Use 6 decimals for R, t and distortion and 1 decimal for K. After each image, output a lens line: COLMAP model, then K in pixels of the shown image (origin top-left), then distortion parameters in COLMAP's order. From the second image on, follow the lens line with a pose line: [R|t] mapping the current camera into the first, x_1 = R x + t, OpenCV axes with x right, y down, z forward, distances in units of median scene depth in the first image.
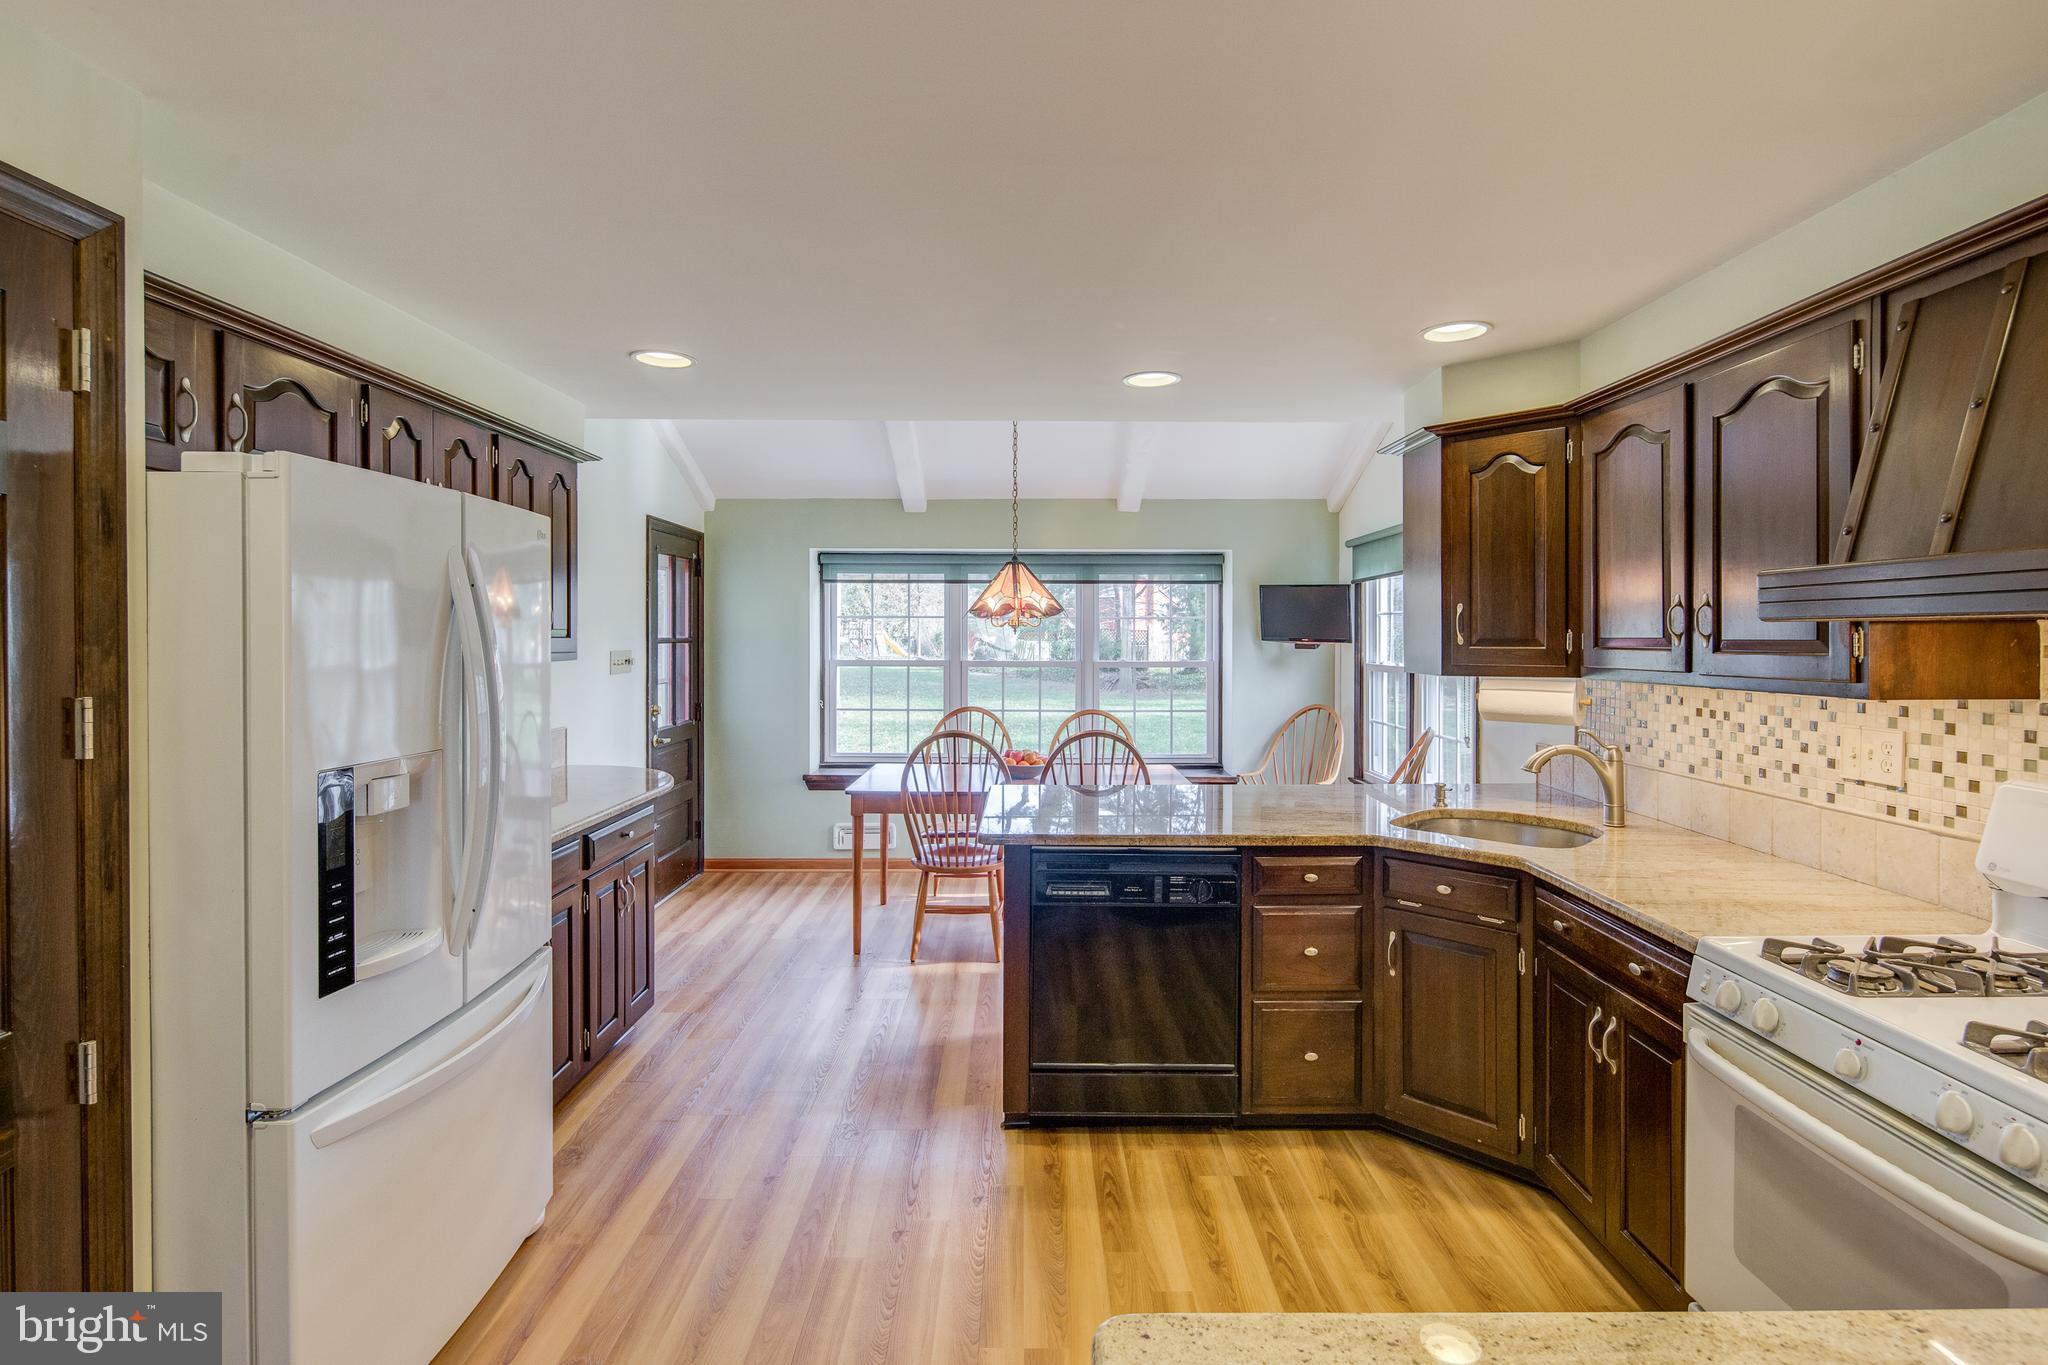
lens RADIAL K [[998.5, 0, 1032.7], [0, 998.5, 640.8], [0, 0, 1]] dist [0.002864, -0.000557]
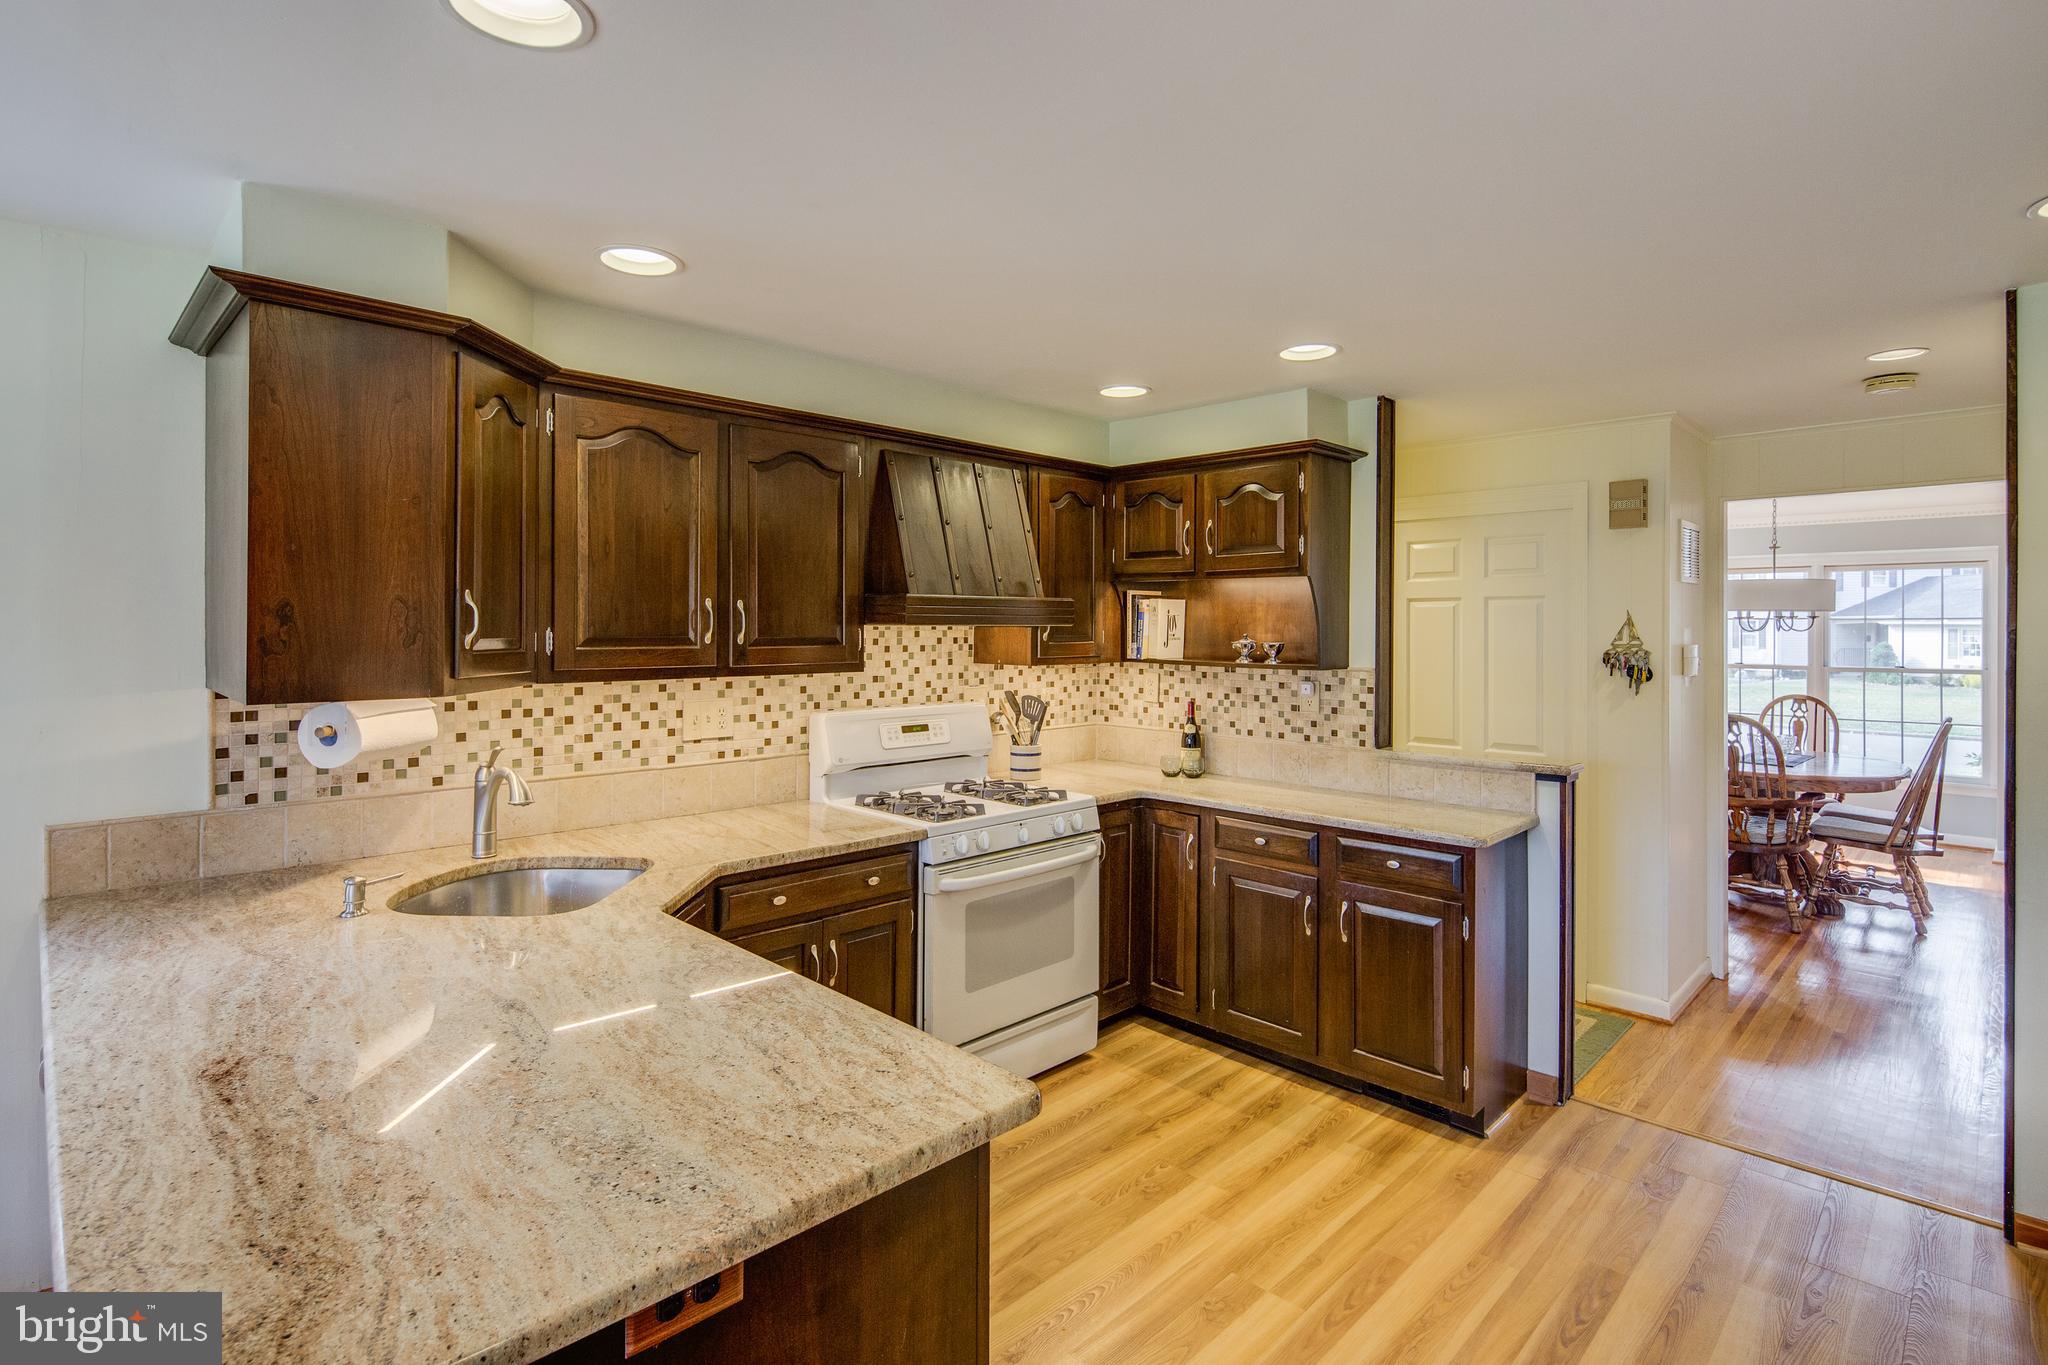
lens RADIAL K [[998.5, 0, 1023.5], [0, 998.5, 627.8], [0, 0, 1]] dist [0.002864, -0.000557]
pose [[-0.703025, -0.006061, 0.711140, -0.422106], [-0.001620, 0.999975, 0.006920, -0.021162], [-0.711164, 0.003713, -0.703017, 1.536384]]
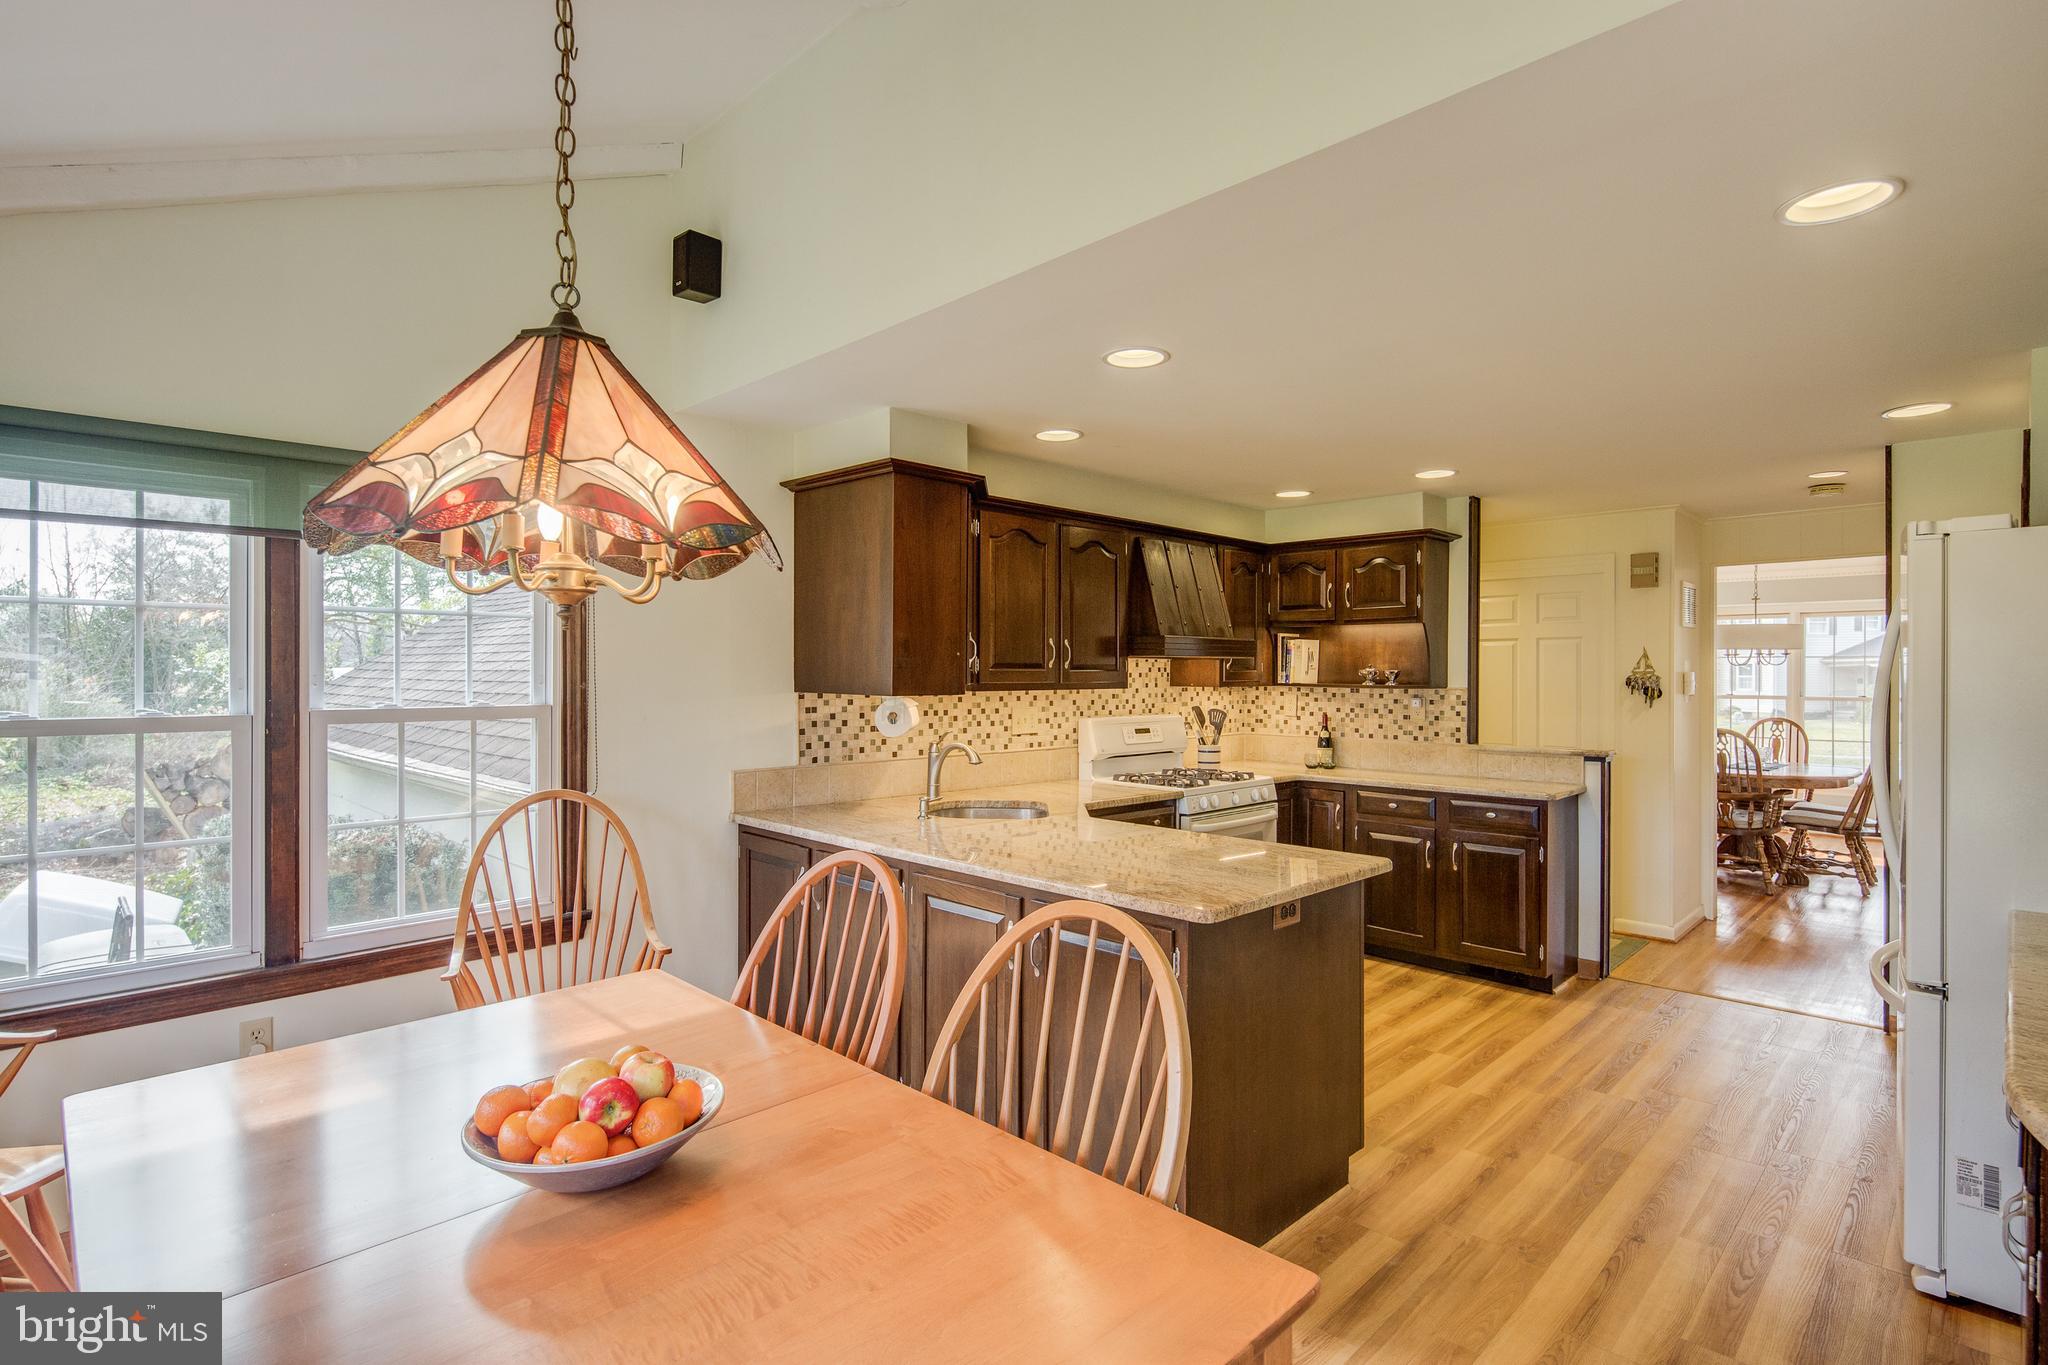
lens RADIAL K [[998.5, 0, 1020.4], [0, 998.5, 677.7], [0, 0, 1]] dist [0.002864, -0.000557]
pose [[-0.702358, -0.007384, 0.711786, -0.570609], [0.000546, 0.999940, 0.010911, 0.003427], [-0.711824, 0.008052, -0.702312, 2.261709]]
